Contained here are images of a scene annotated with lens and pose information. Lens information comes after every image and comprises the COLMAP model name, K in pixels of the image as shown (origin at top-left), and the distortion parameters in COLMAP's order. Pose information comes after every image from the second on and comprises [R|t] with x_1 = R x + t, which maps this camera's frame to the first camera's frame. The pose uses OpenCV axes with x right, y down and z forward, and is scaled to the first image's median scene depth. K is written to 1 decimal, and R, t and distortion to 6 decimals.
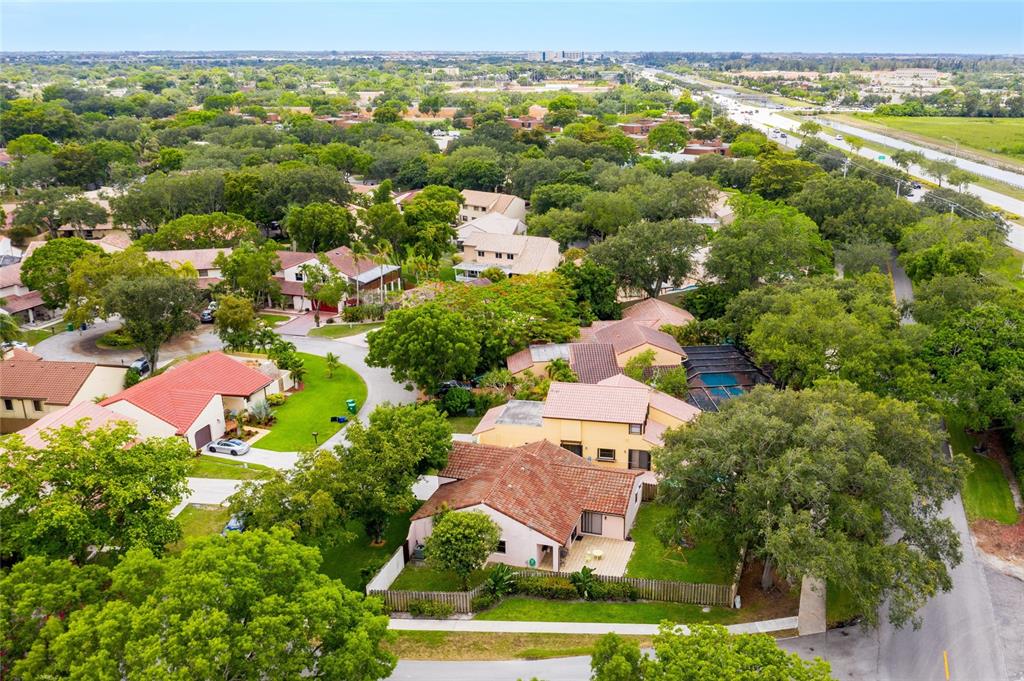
lens RADIAL K [[1071.0, 0, 597.2], [0, 1071.0, 342.7], [0, 0, 1]] dist [-0.020925, -0.003418]
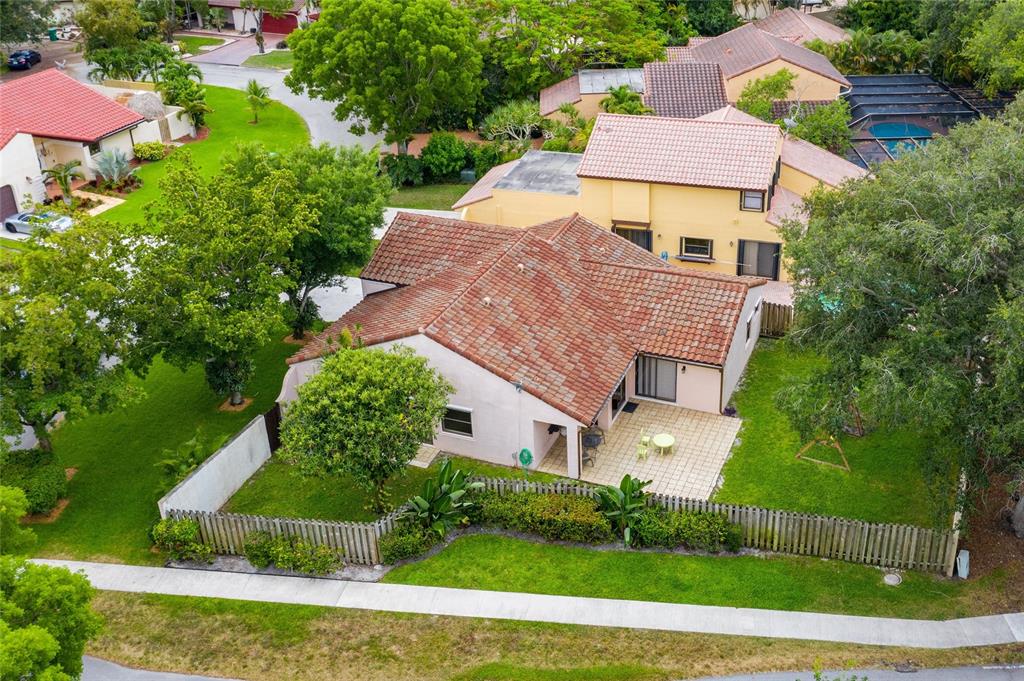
lens RADIAL K [[1071.0, 0, 597.2], [0, 1071.0, 342.7], [0, 0, 1]] dist [-0.020925, -0.003418]
pose [[0.993154, 0.029406, -0.113050, 0.022880], [-0.010984, 0.987016, 0.160247, 0.070546], [0.116294, -0.157909, 0.980582, 0.496321]]
